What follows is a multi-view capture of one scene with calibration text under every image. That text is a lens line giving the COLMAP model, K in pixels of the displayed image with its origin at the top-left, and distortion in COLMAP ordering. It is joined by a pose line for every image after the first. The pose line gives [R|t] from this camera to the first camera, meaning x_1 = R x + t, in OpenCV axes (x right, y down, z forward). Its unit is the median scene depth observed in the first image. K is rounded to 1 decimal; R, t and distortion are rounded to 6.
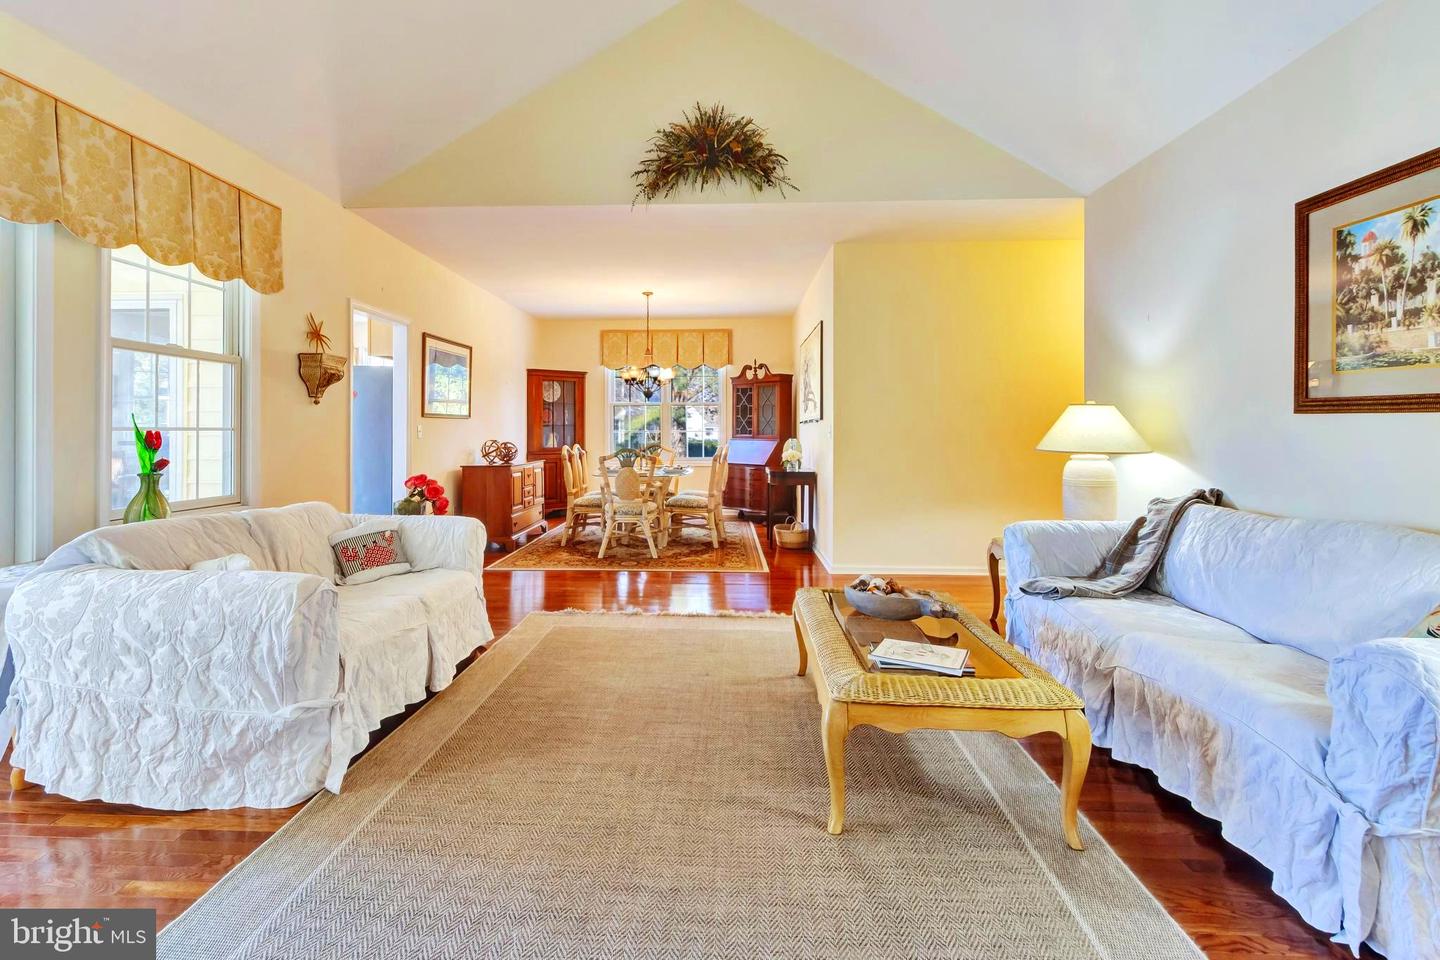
lens RADIAL K [[680.8, 0, 718.3], [0, 680.8, 424.0], [0, 0, 1]] dist [0.002116, -0.000053]
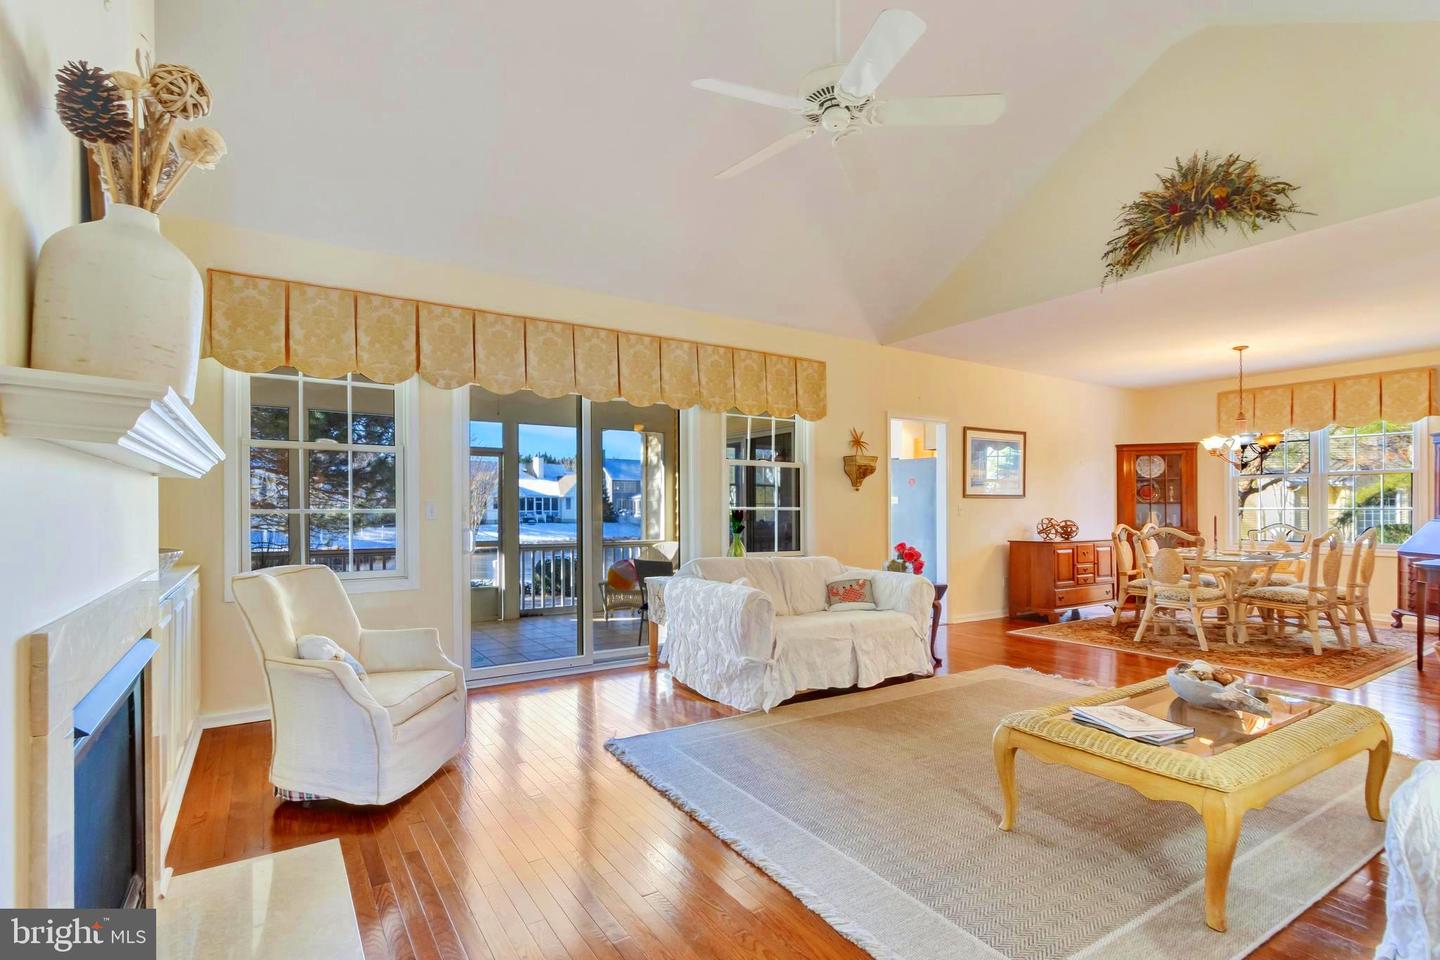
lens RADIAL K [[703.4, 0, 718.4], [0, 703.4, 508.6], [0, 0, 1]] dist [0.000287, -0.000565]
pose [[0.580061, -0.001798, -0.814571, 0.492576], [0.010361, 0.999933, 0.005172, -0.003325], [0.814507, -0.011440, 0.580041, -0.096215]]
